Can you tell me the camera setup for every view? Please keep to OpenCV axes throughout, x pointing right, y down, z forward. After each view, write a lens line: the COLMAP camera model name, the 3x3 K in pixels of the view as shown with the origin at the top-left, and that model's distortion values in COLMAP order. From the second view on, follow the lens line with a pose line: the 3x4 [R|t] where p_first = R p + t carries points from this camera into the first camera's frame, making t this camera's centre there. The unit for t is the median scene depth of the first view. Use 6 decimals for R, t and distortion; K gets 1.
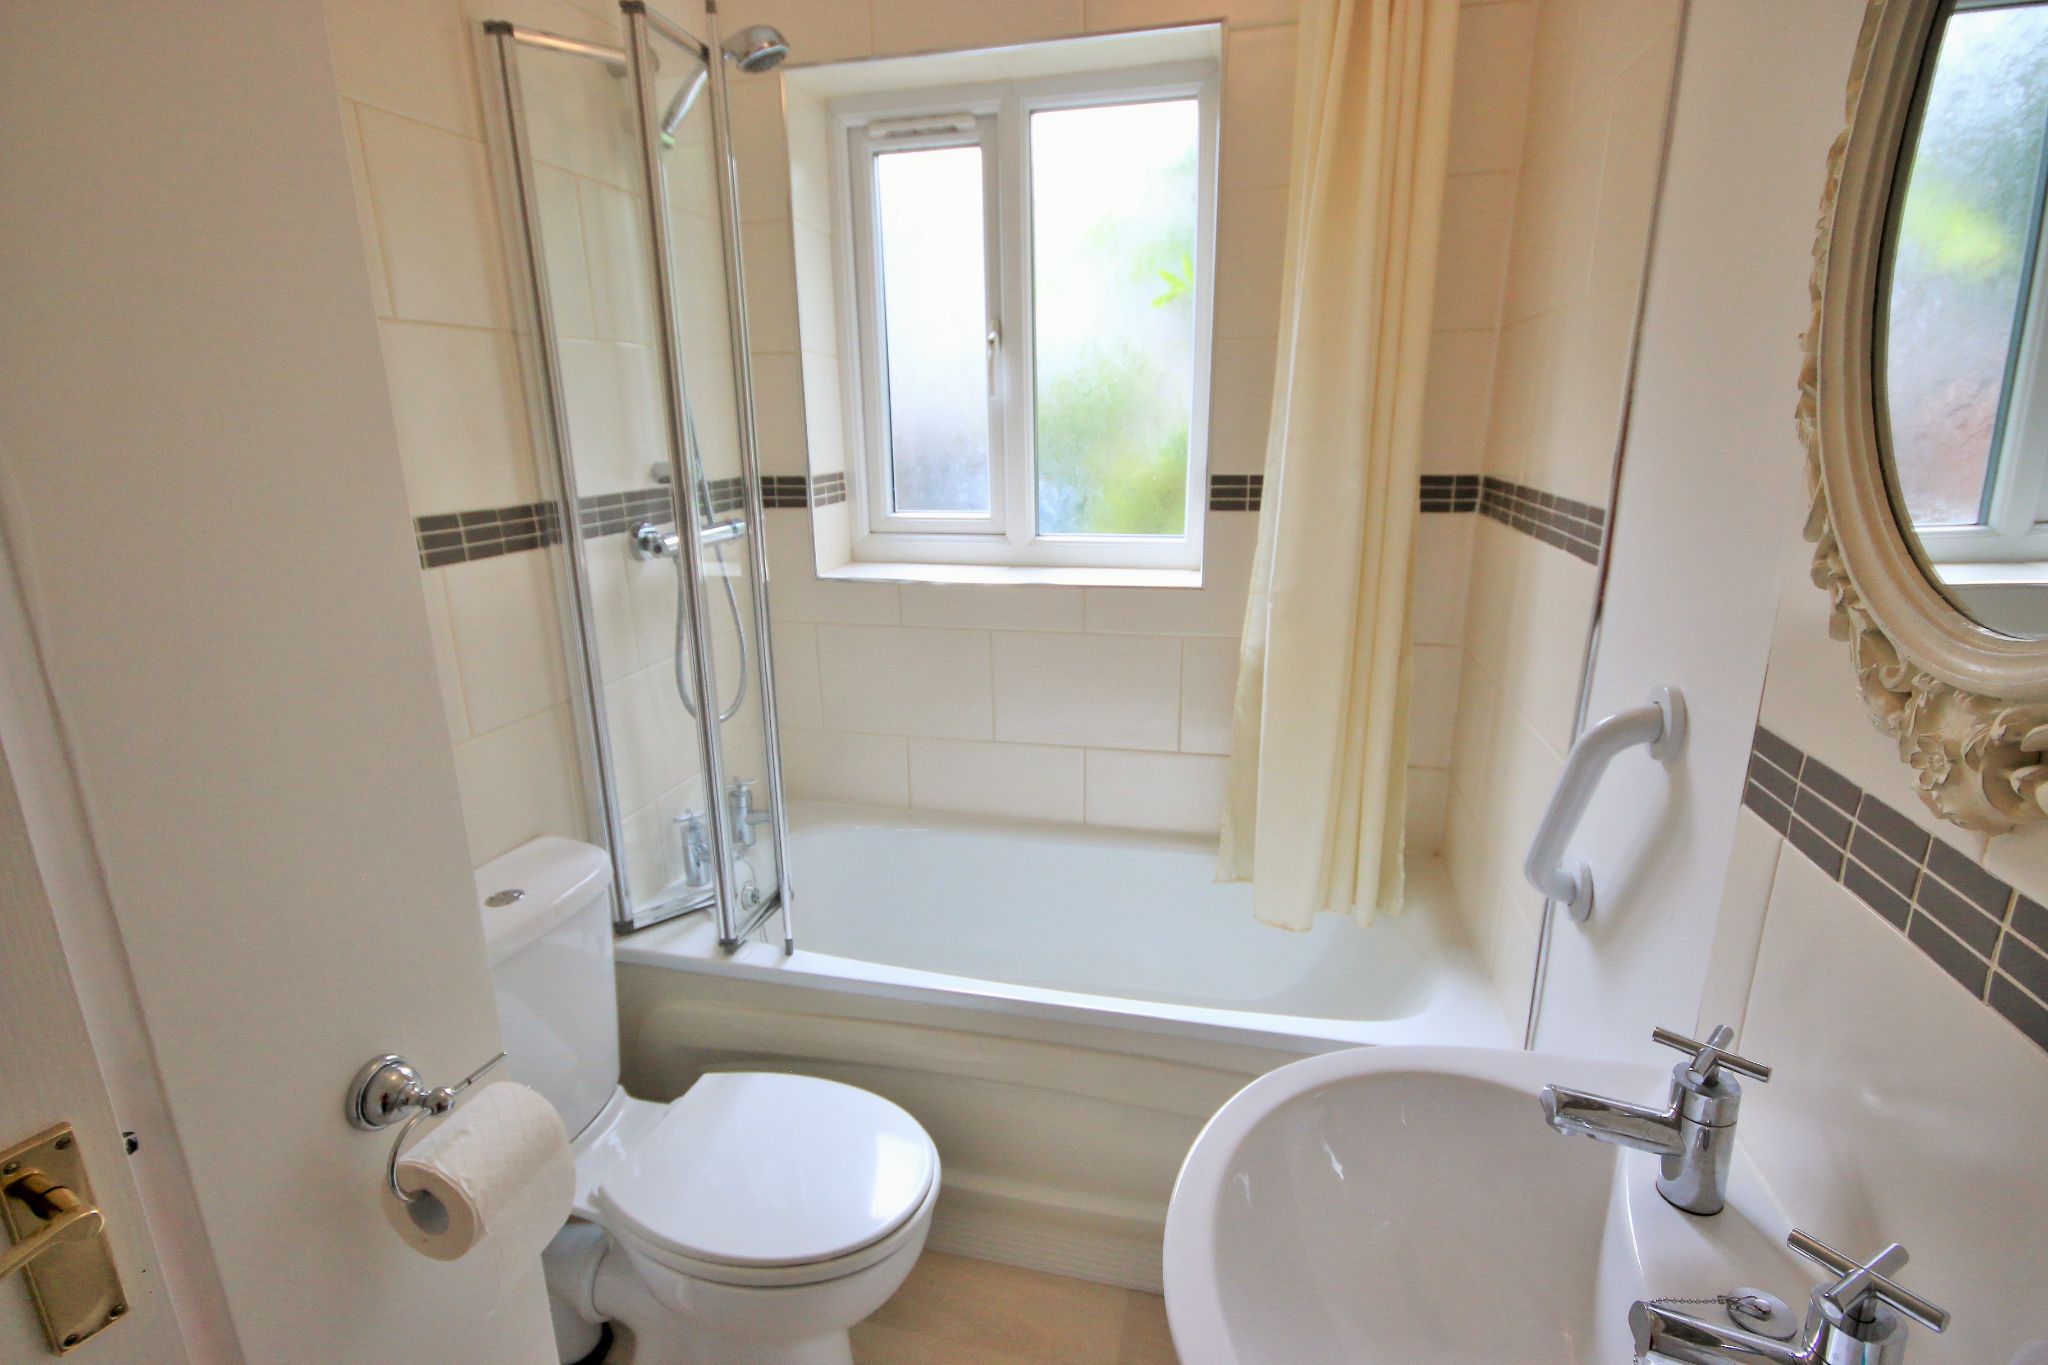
lens RADIAL K [[1006.5, 0, 1024.5], [0, 1006.5, 692.9], [0, 0, 1]] dist [-0.001279, -0.000331]
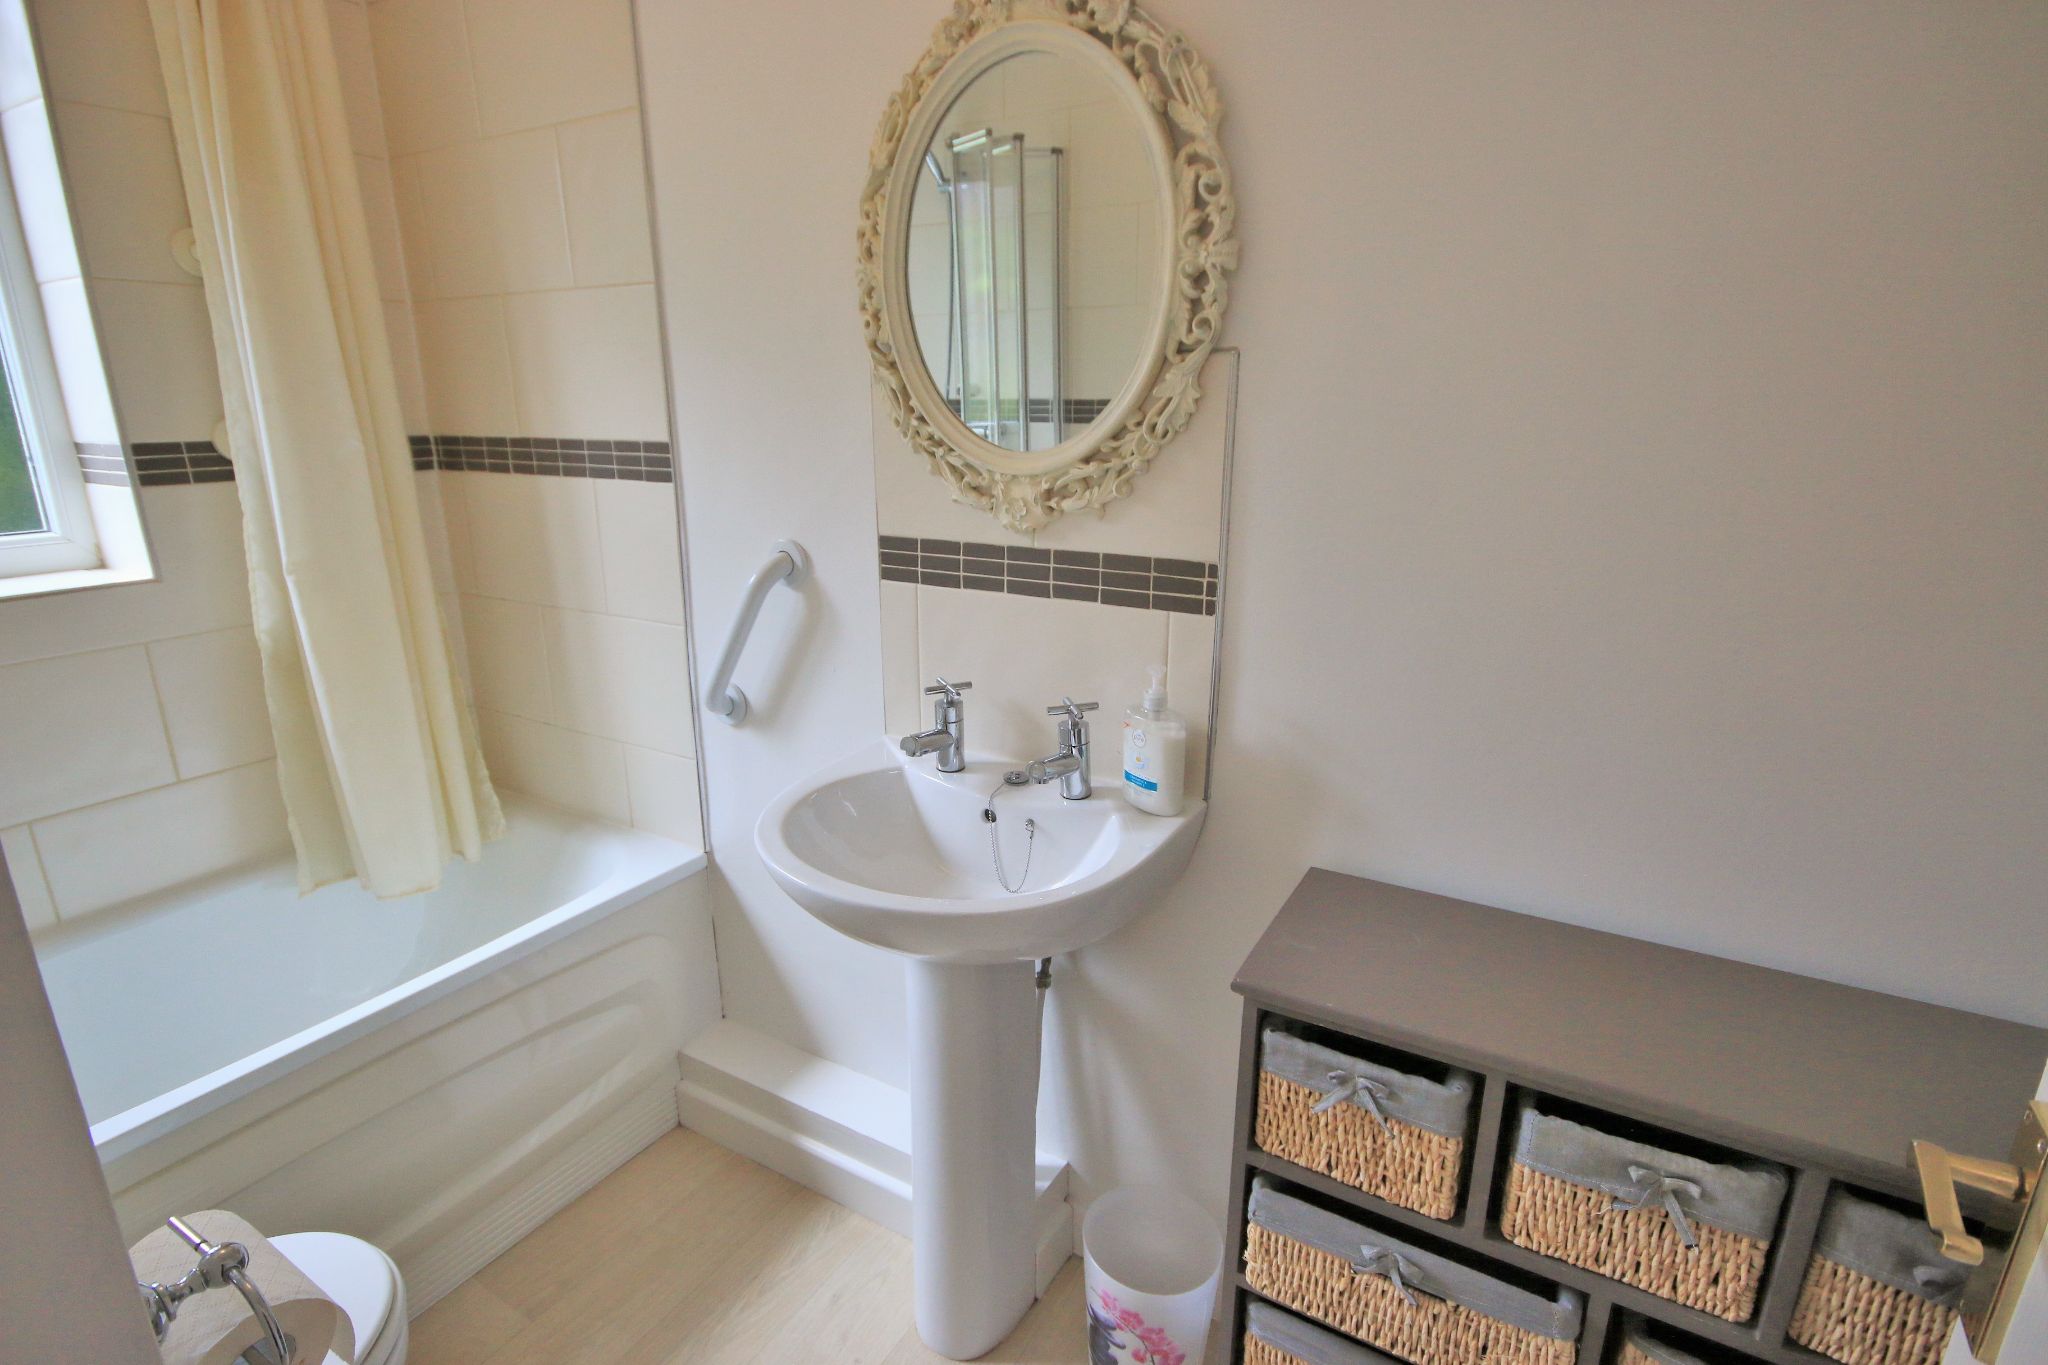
lens RADIAL K [[1006.5, 0, 1024.5], [0, 1006.5, 692.9], [0, 0, 1]] dist [-0.001279, -0.000331]
pose [[0.290607, -0.253776, 0.922575, -0.677840], [0.252271, 0.950394, 0.181964, 0.024946], [-0.922988, 0.179858, 0.340212, 0.105606]]
